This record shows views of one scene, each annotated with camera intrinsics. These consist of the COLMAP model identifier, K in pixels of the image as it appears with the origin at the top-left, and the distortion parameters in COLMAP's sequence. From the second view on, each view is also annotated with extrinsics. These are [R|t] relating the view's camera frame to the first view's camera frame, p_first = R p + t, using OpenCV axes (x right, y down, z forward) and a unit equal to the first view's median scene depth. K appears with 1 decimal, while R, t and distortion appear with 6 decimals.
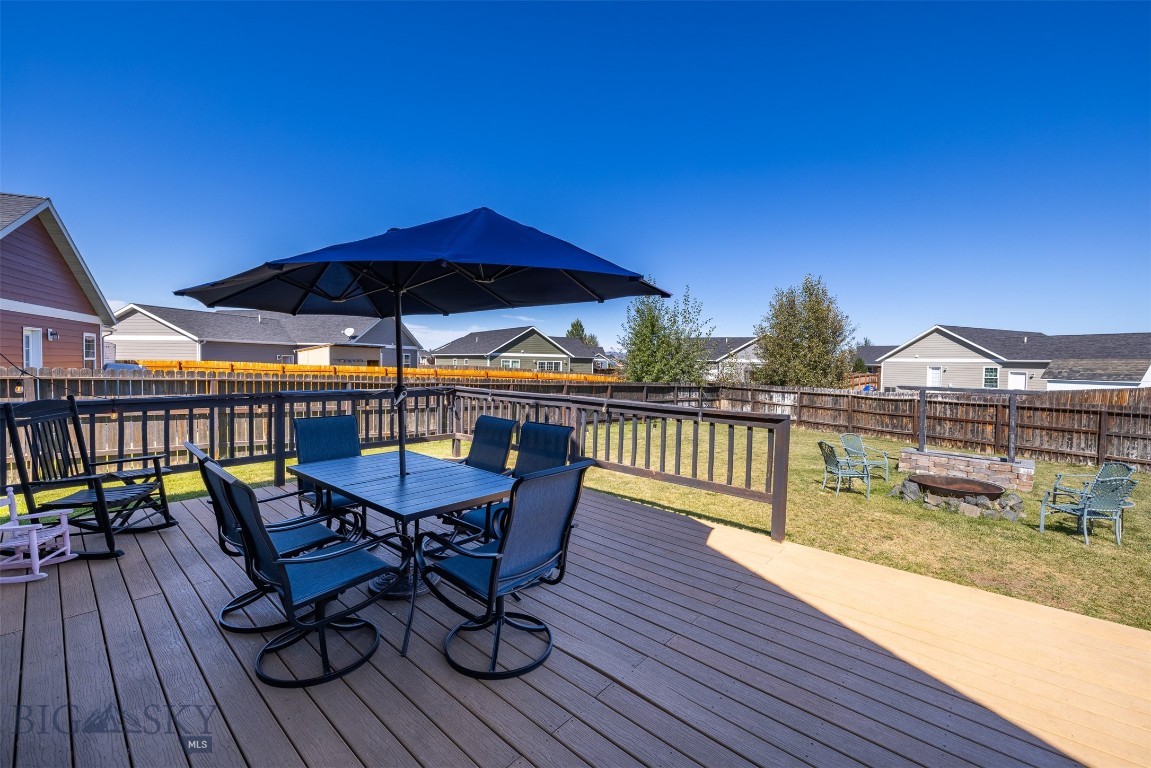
lens RADIAL K [[481.5, 0, 574.5], [0, 481.5, 375.4], [0, 0, 1]] dist [0.001628, 0.000067]
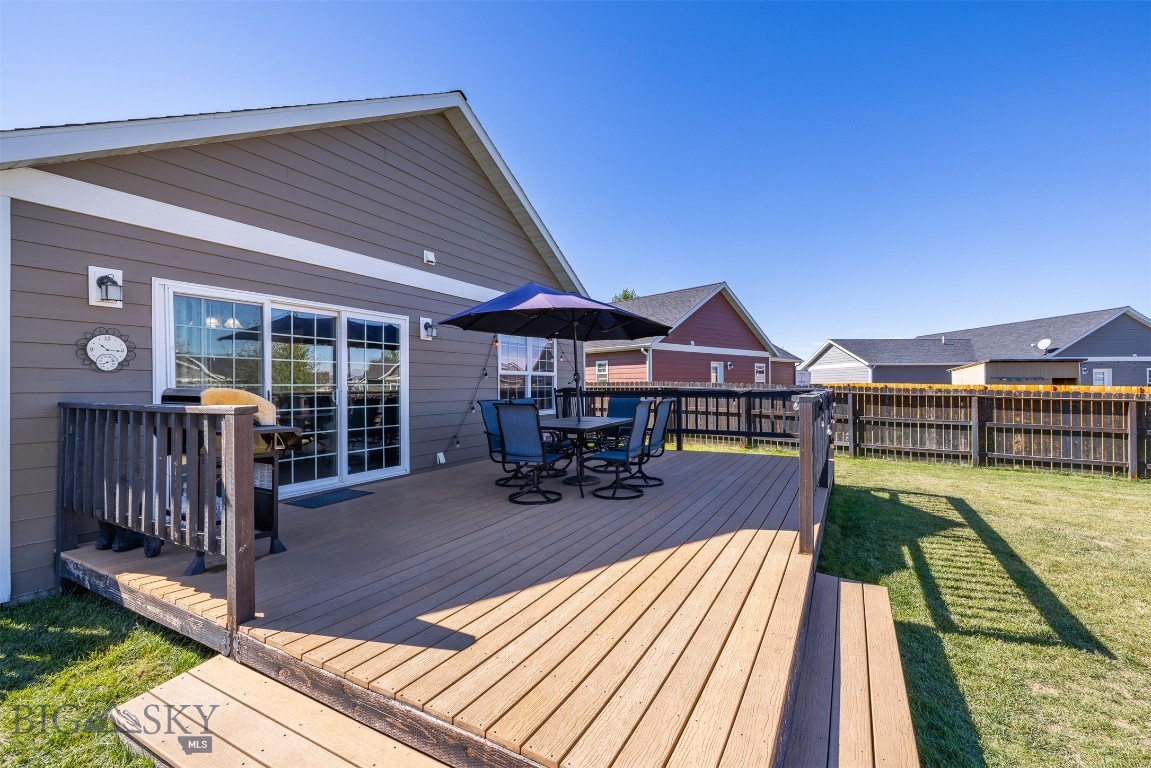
lens RADIAL K [[493.6, 0, 573.1], [0, 493.6, 375.1], [0, 0, 1]] dist [0.000570, 0.000228]
pose [[0.218166, -0.041009, -0.975050, 0.282891], [-0.017413, 0.998794, -0.045904, 0.022143], [0.975756, 0.026993, 0.217189, 0.105523]]
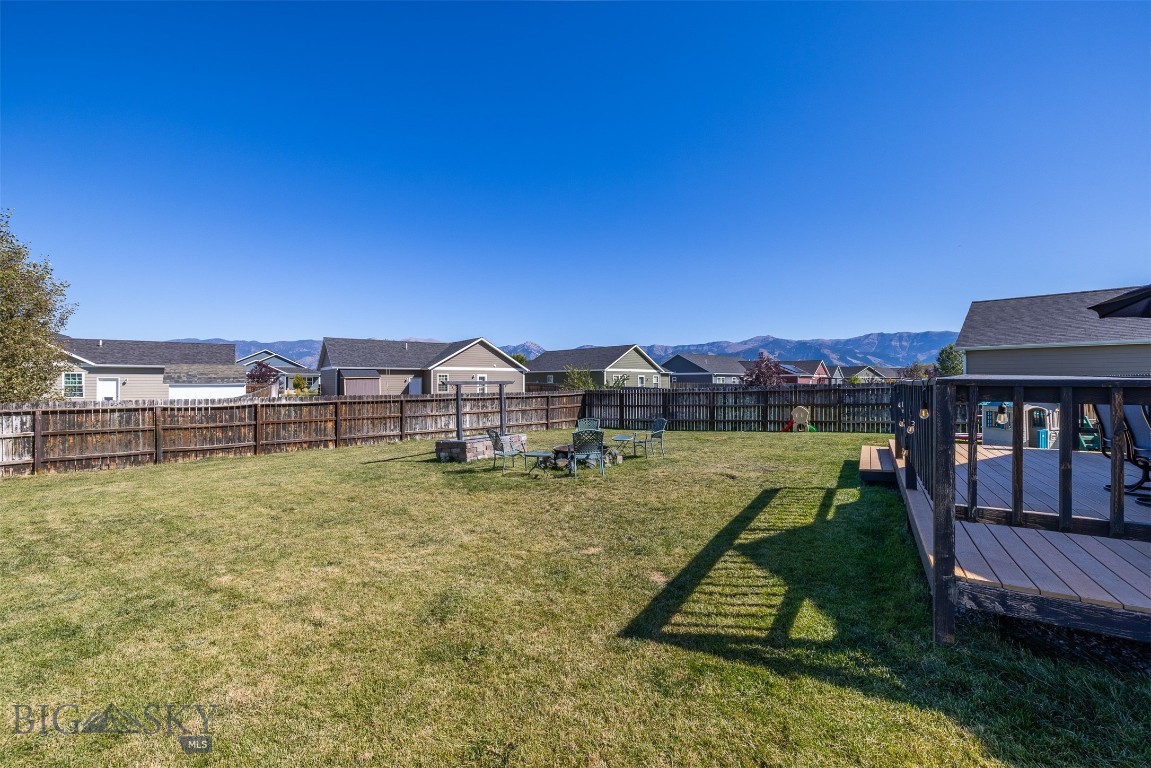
lens RADIAL K [[481.5, 0, 574.5], [0, 481.5, 375.4], [0, 0, 1]] dist [0.001628, 0.000067]
pose [[-0.179819, -0.003927, 0.983692, -0.245087], [0.025348, 0.999641, 0.008624, 0.004758], [-0.983373, 0.026485, -0.179655, 0.588461]]
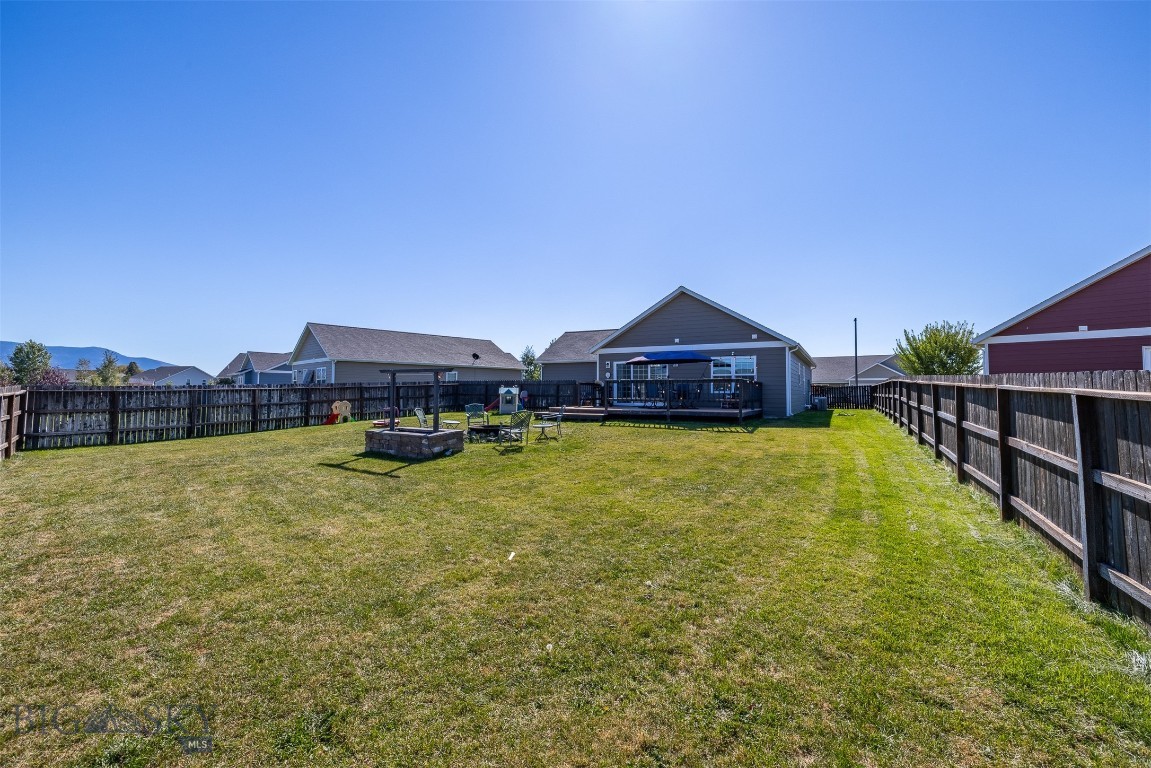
lens RADIAL K [[490.6, 0, 574.7], [0, 490.6, 368.0], [0, 0, 1]] dist [0.000474, 0.000114]
pose [[-0.975049, -0.035676, -0.219103, 0.413553], [-0.030330, 0.999156, -0.027715, 0.026117], [0.219906, -0.020378, -0.975308, 1.294082]]
